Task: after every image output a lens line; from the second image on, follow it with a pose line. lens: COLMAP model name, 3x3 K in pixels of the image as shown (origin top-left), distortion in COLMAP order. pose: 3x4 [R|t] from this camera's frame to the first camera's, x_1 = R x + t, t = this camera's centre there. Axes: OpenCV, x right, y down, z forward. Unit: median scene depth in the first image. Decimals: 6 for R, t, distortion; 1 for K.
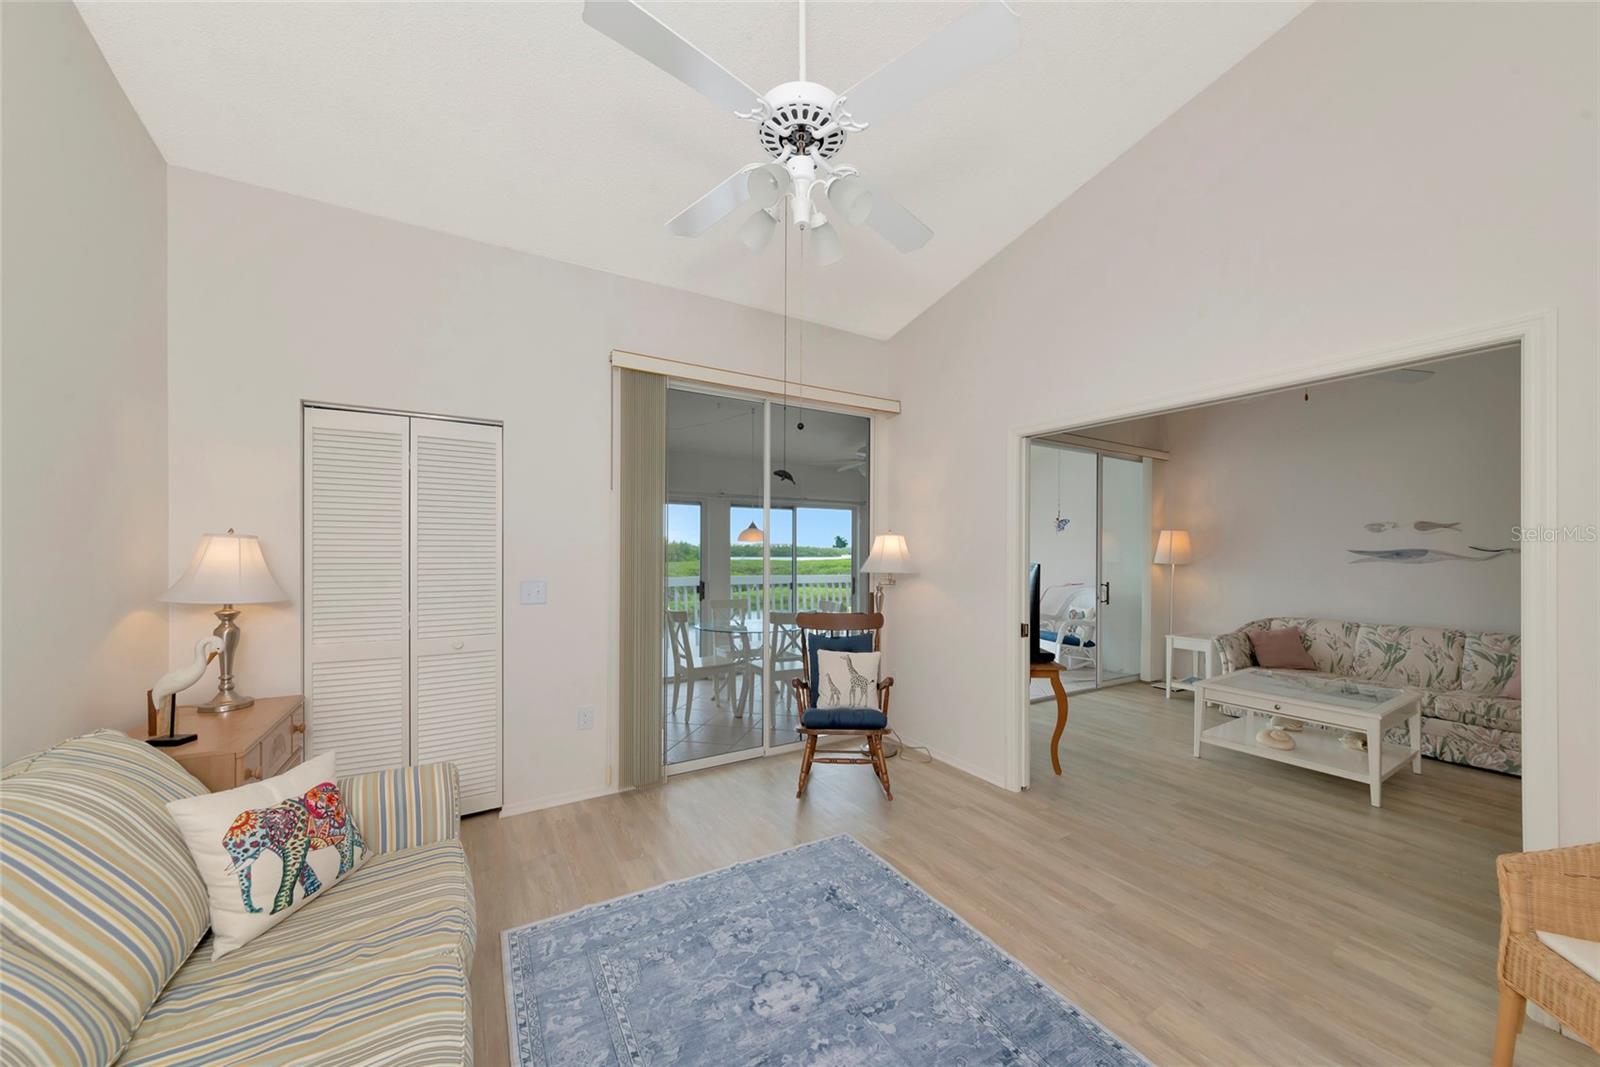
lens RADIAL K [[564.4, 0, 815.1], [0, 564.4, 557.7], [0, 0, 1]] dist [-0.010982, 0.004019]
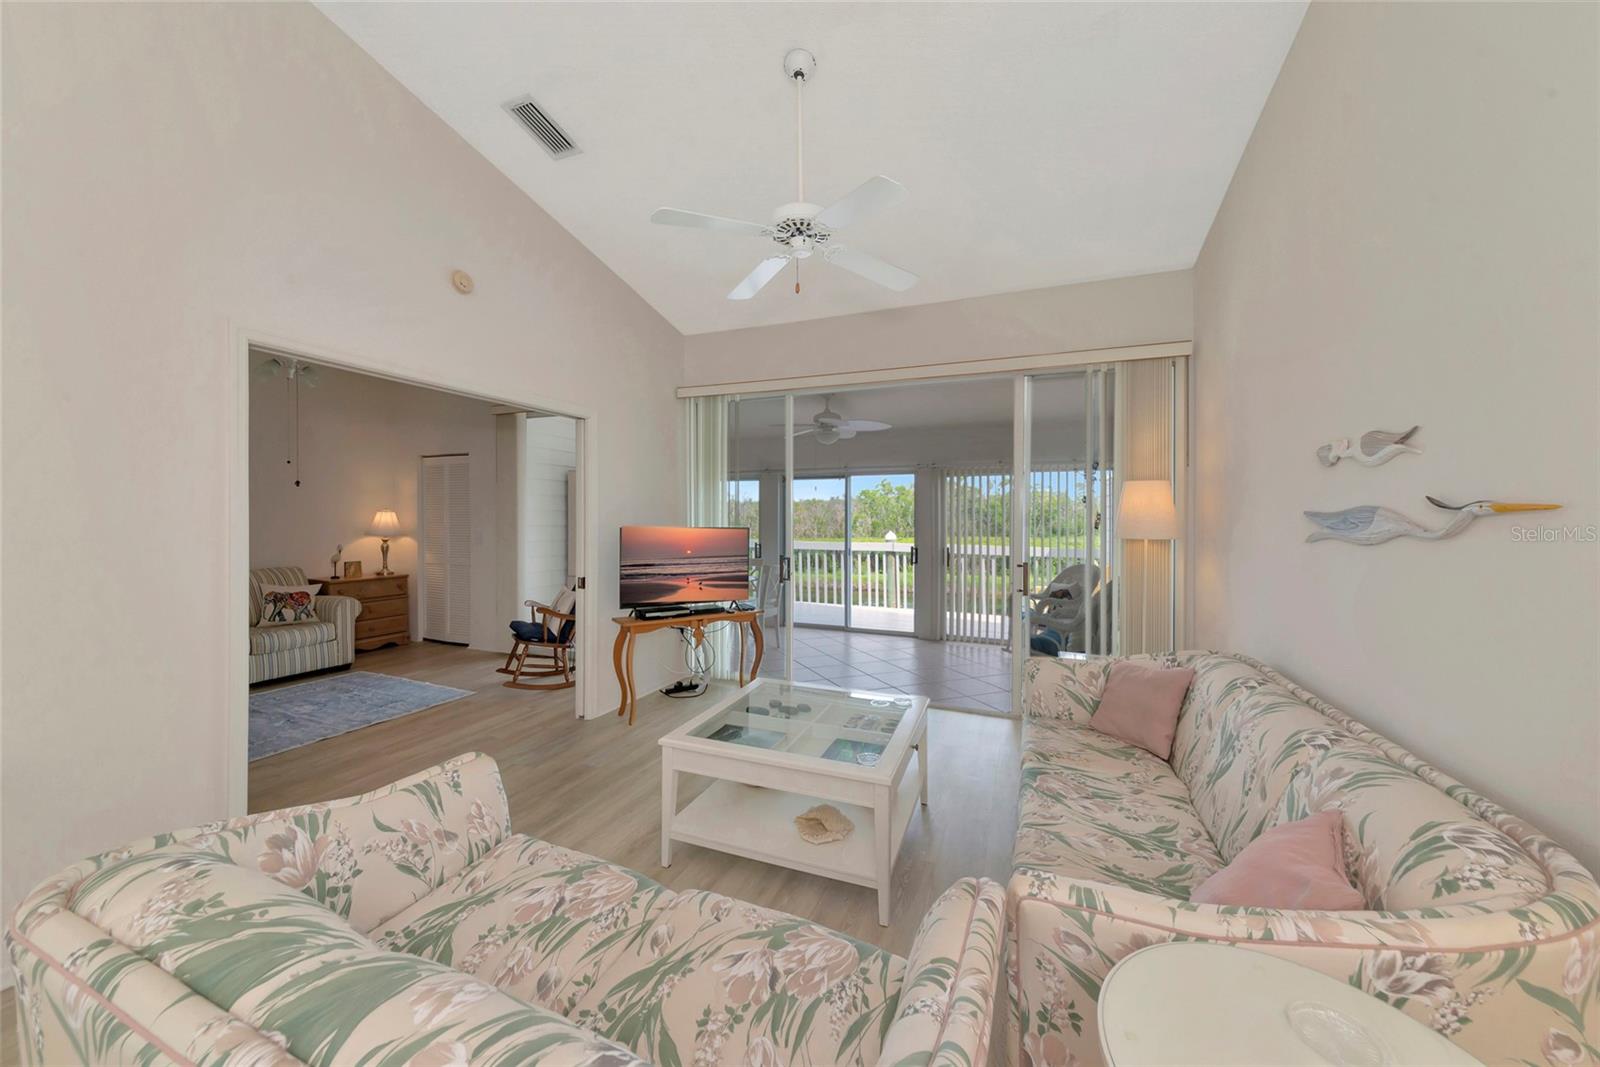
lens RADIAL K [[564.4, 0, 792.0], [0, 564.4, 517.1], [0, 0, 1]] dist [-0.010982, 0.004019]
pose [[0.606547, 0.000989, -0.795047, 2.419134], [-0.020865, 0.999675, -0.014674, 0.008713], [0.794774, 0.025489, 0.606370, 0.991890]]
